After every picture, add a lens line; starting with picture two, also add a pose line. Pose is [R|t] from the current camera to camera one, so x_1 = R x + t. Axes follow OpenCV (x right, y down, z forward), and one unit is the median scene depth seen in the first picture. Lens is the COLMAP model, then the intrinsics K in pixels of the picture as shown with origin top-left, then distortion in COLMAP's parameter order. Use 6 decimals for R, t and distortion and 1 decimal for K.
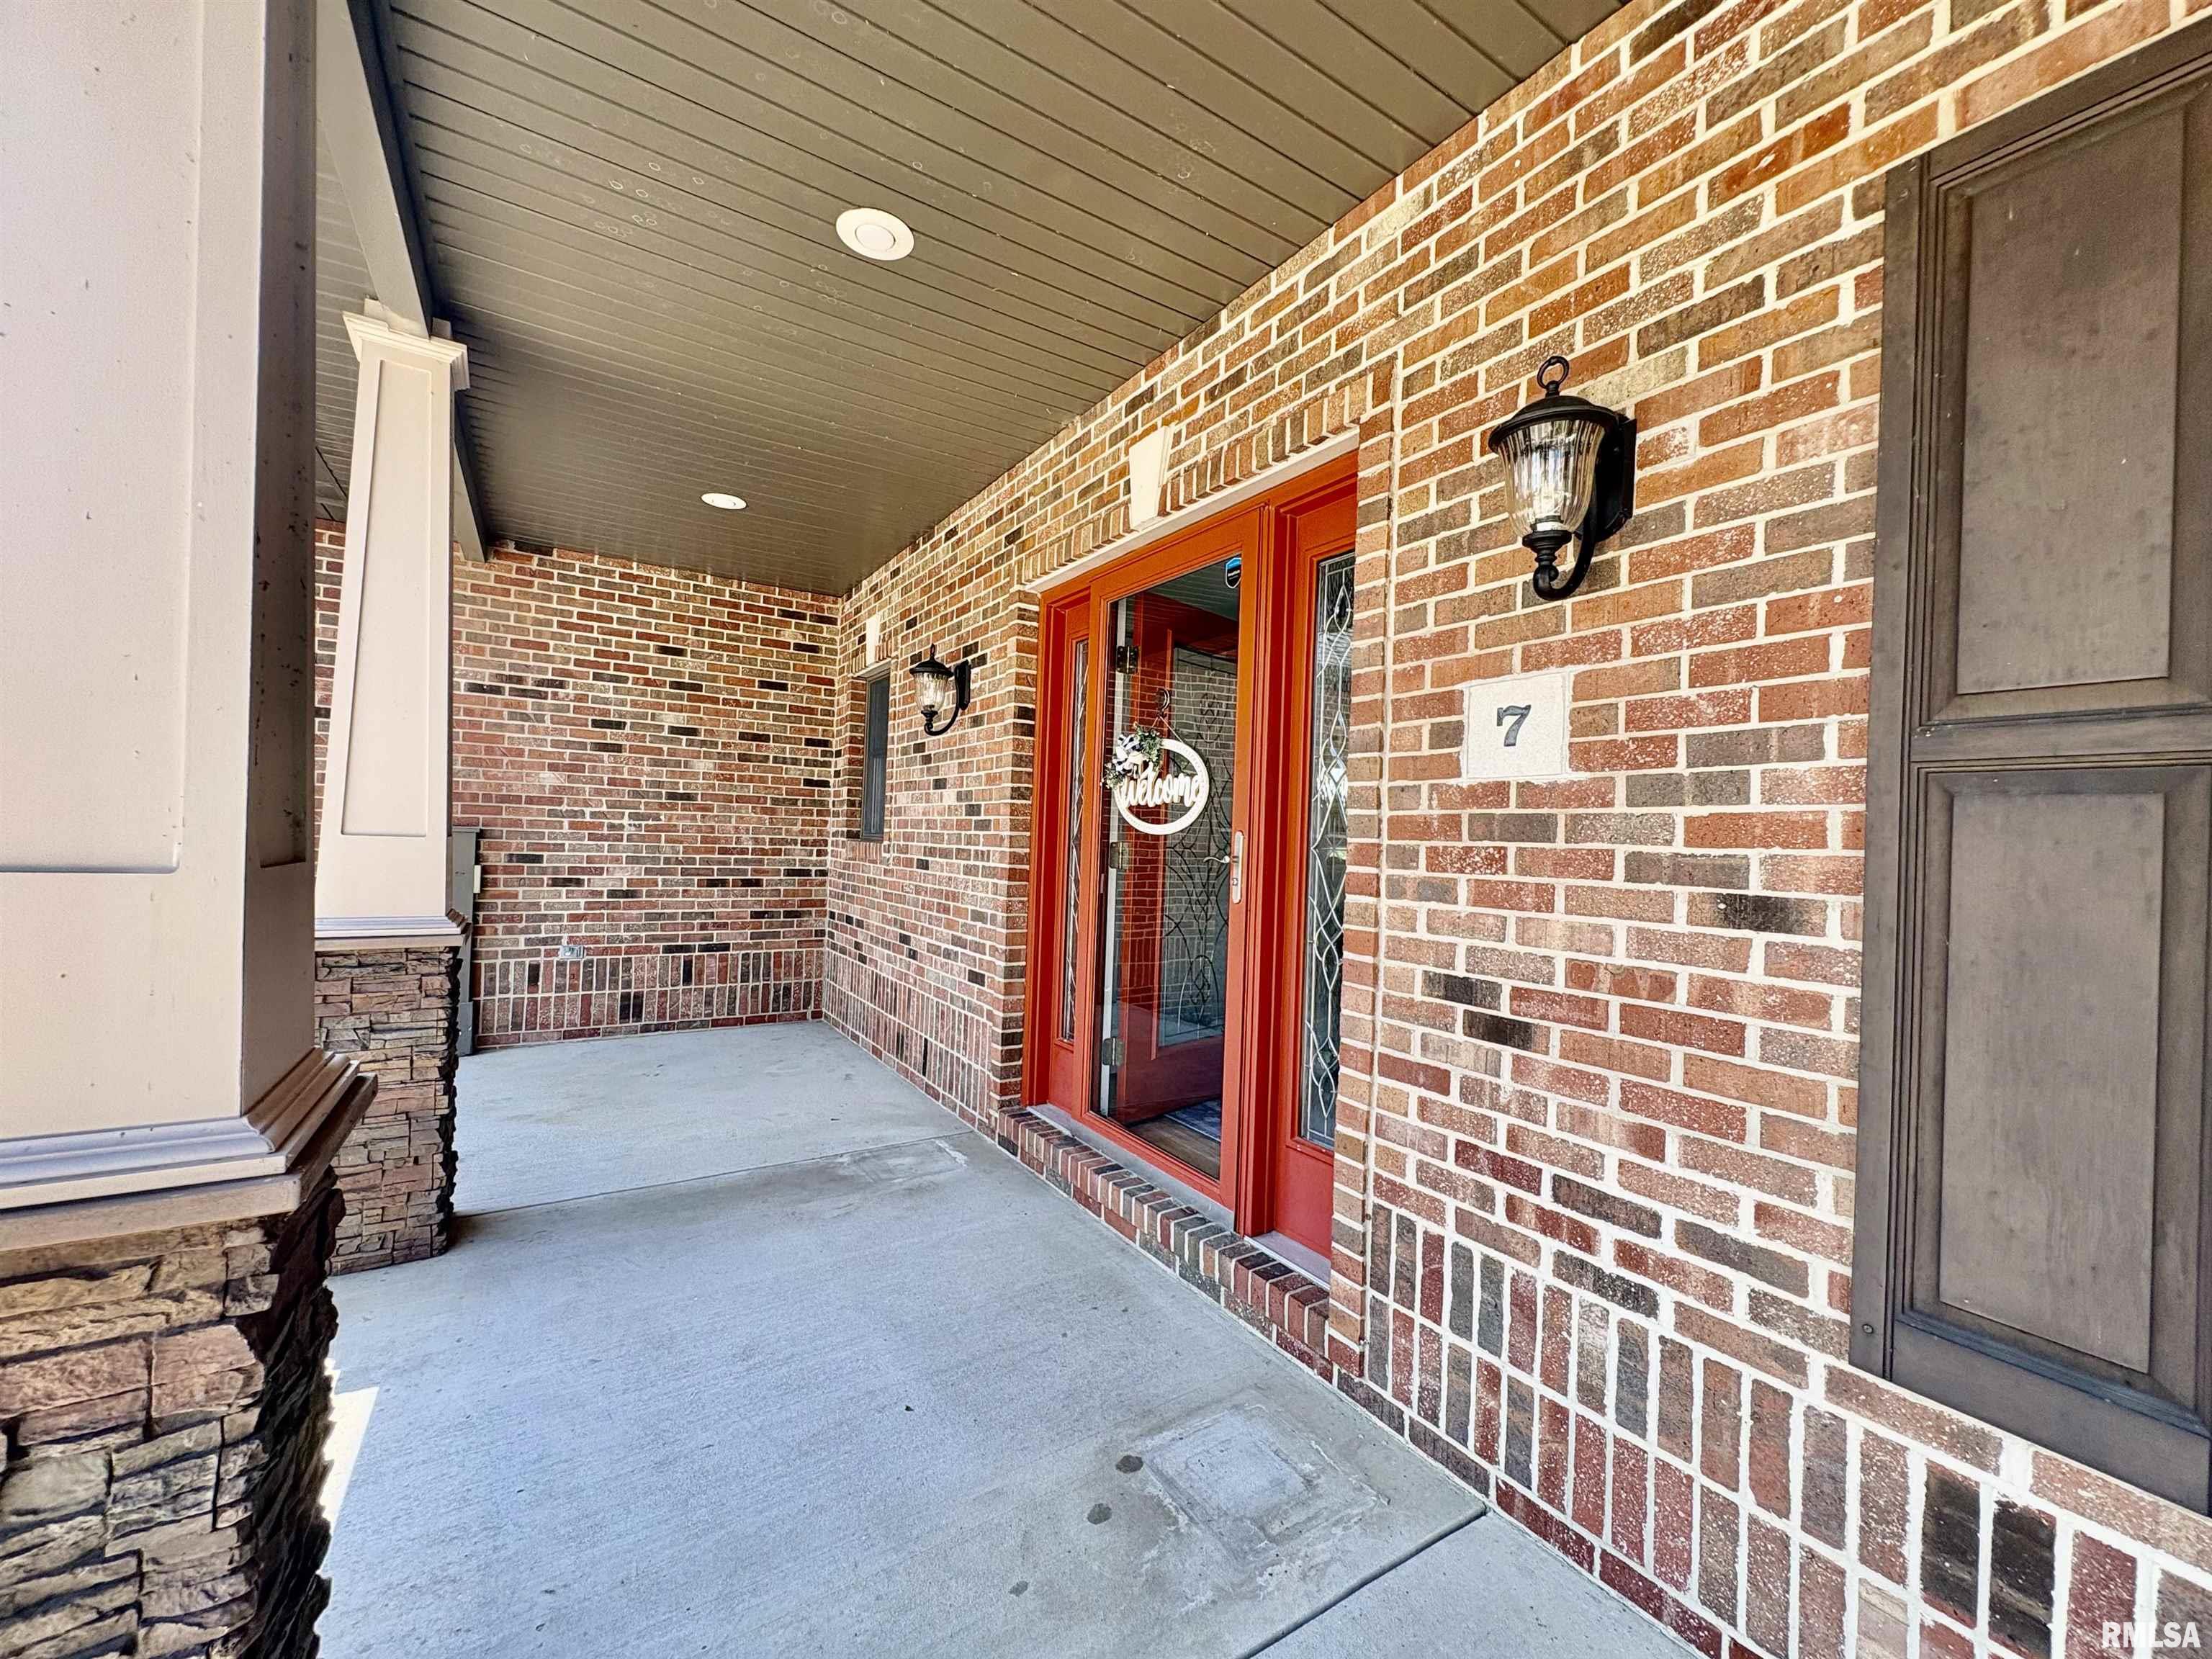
lens RADIAL K [[886.0, 0, 1106.0], [0, 886.0, 829.5], [0, 0, 1]] dist [0.001871, 0.000196]
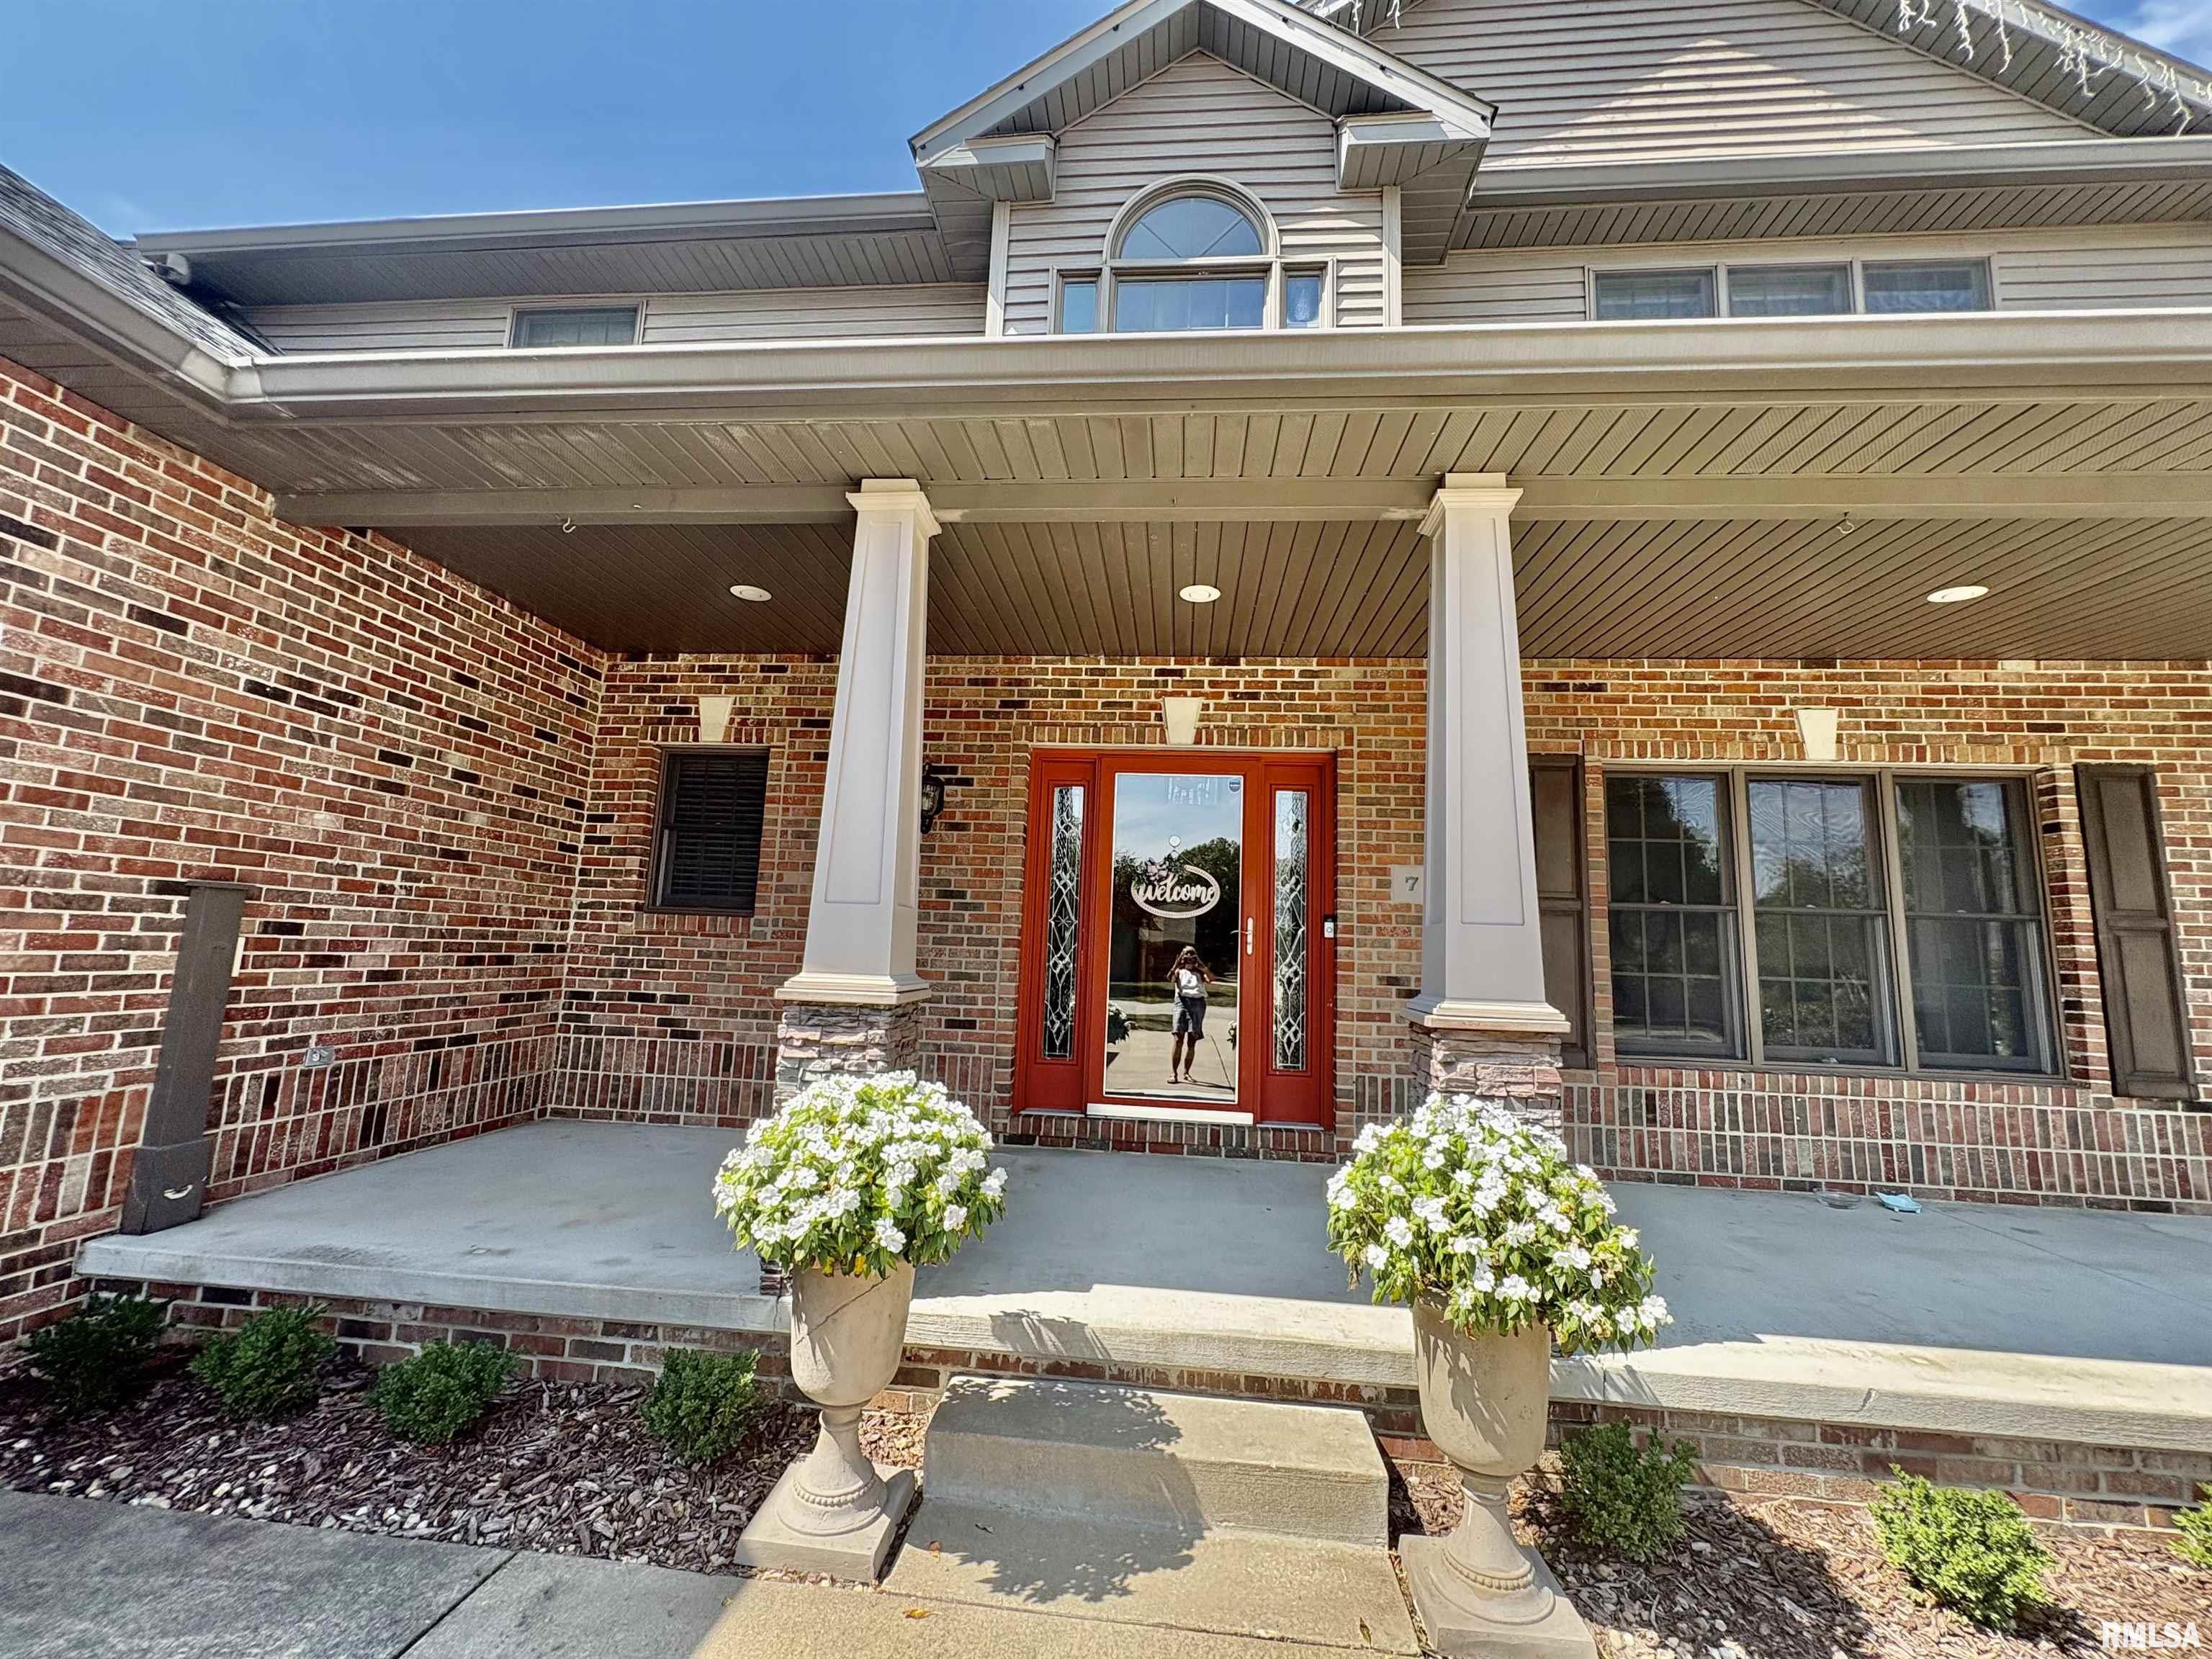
lens RADIAL K [[886.0, 0, 1106.0], [0, 886.0, 829.5], [0, 0, 1]] dist [0.001871, 0.000196]
pose [[0.605825, 0.099459, 0.789356, -0.805620], [-0.025602, 0.994079, -0.105605, 0.011504], [-0.795186, 0.043770, 0.604784, 0.022600]]
